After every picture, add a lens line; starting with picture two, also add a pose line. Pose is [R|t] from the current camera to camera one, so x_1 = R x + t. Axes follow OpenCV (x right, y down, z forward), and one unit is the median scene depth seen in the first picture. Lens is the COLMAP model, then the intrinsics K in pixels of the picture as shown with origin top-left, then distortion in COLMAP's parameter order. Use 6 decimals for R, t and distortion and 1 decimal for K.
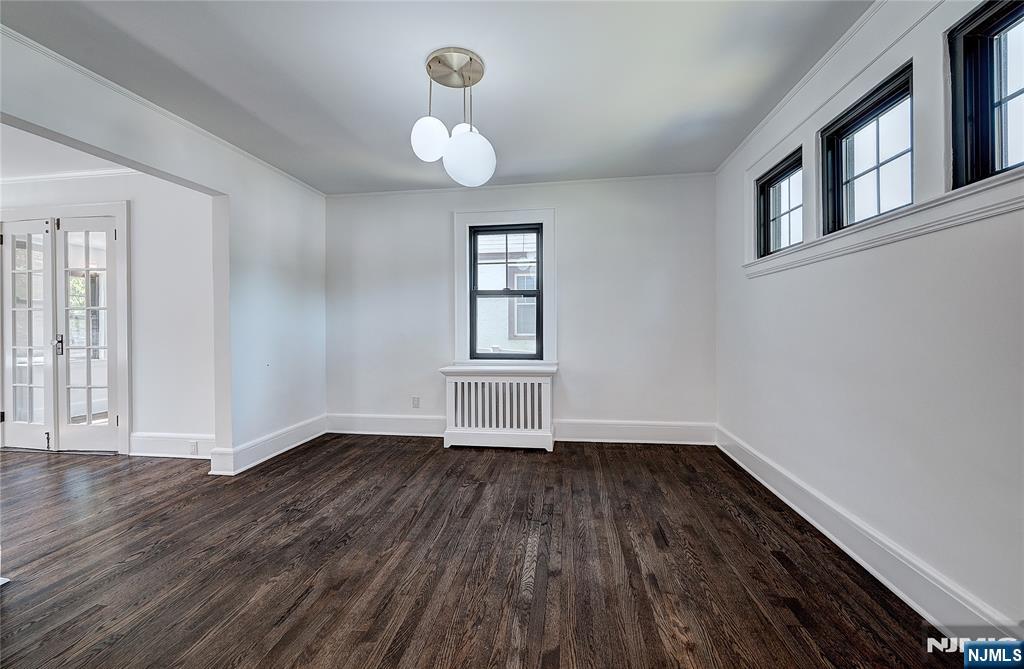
lens RADIAL K [[409.6, 0, 513.2], [0, 409.6, 327.6], [0, 0, 1]] dist [0.000791, -0.000073]
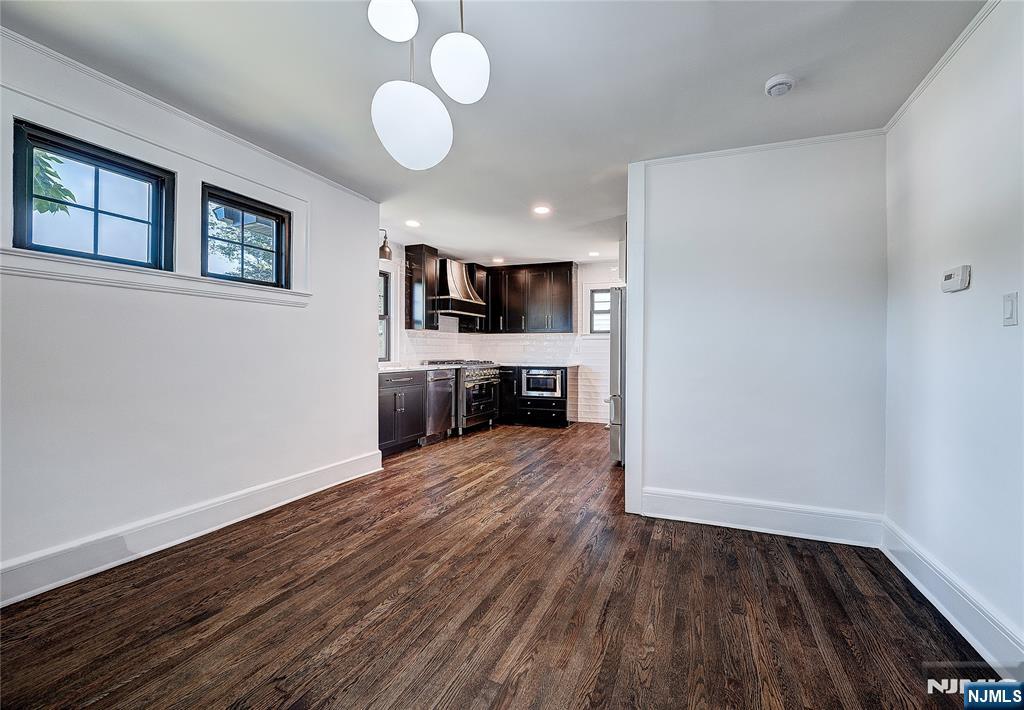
lens RADIAL K [[424.7, 0, 533.4], [0, 424.7, 349.2], [0, 0, 1]] dist [0.000357, 0.000027]
pose [[-0.973010, 0.001982, 0.230757, -0.342735], [0.001669, 0.999997, -0.001551, -0.008687], [-0.230759, -0.001124, -0.973010, 1.190513]]
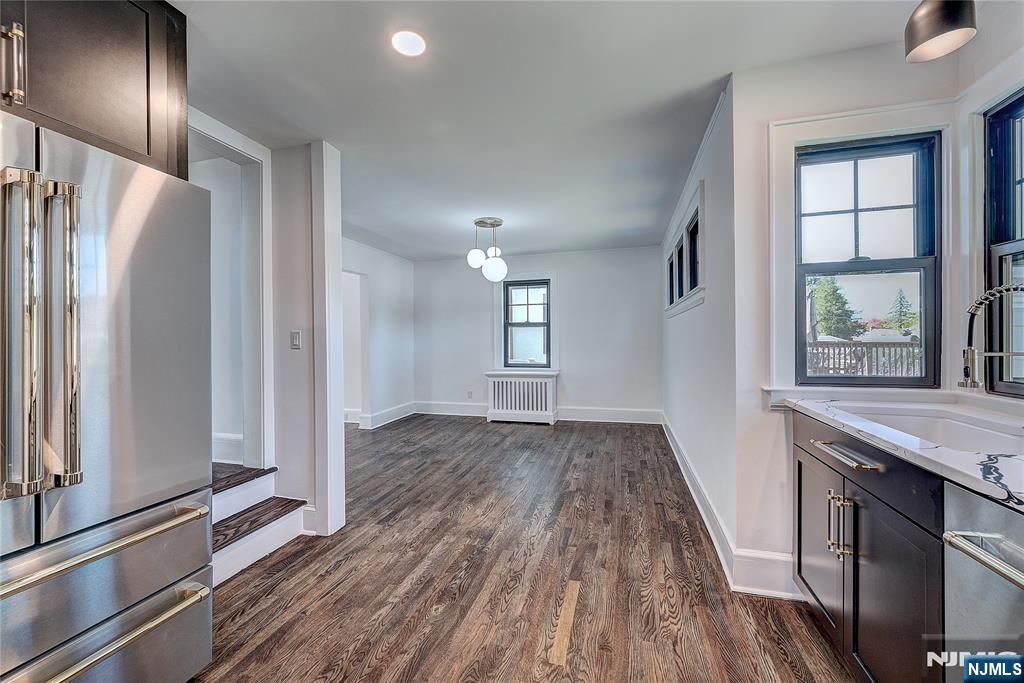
lens RADIAL K [[402.6, 0, 511.4], [0, 402.6, 342.0], [0, 0, 1]] dist [-0.000924, -0.000172]
pose [[0.991482, -0.001028, -0.130240, 0.172079], [0.001387, 0.999996, 0.002660, -0.031978], [0.130236, -0.002818, 0.991479, -0.719782]]
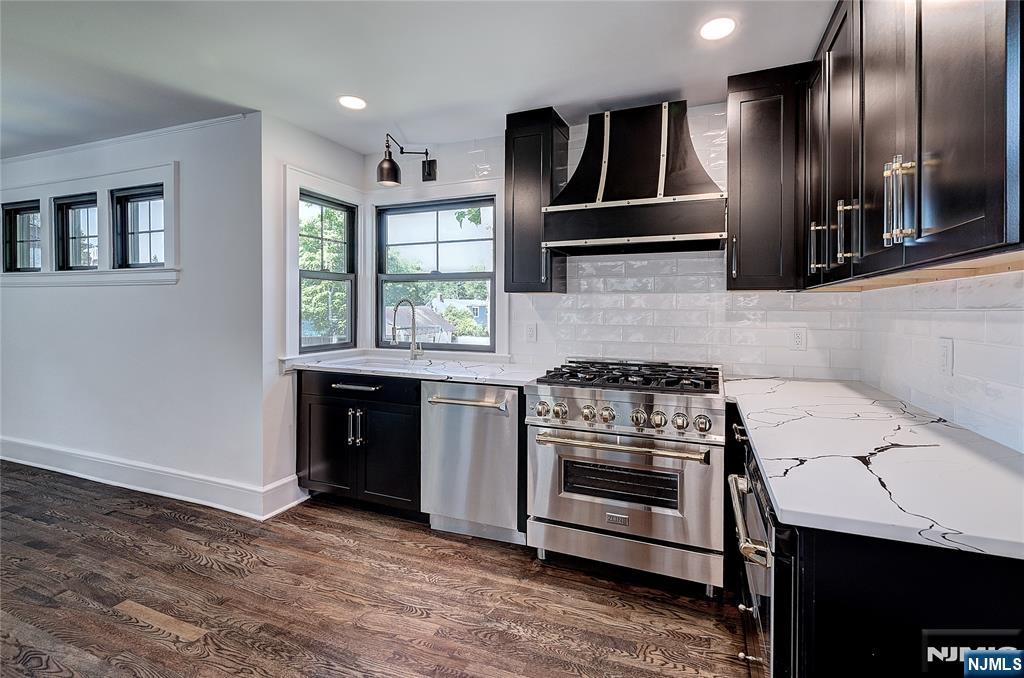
lens RADIAL K [[437.1, 0, 546.9], [0, 437.1, 311.3], [0, 0, 1]] dist [0.002415, 0.000082]
pose [[0.195152, 0.000403, 0.980773, -0.332160], [-0.004227, 0.999991, 0.000430, -0.061579], [-0.980764, -0.004230, 0.195152, -0.776949]]
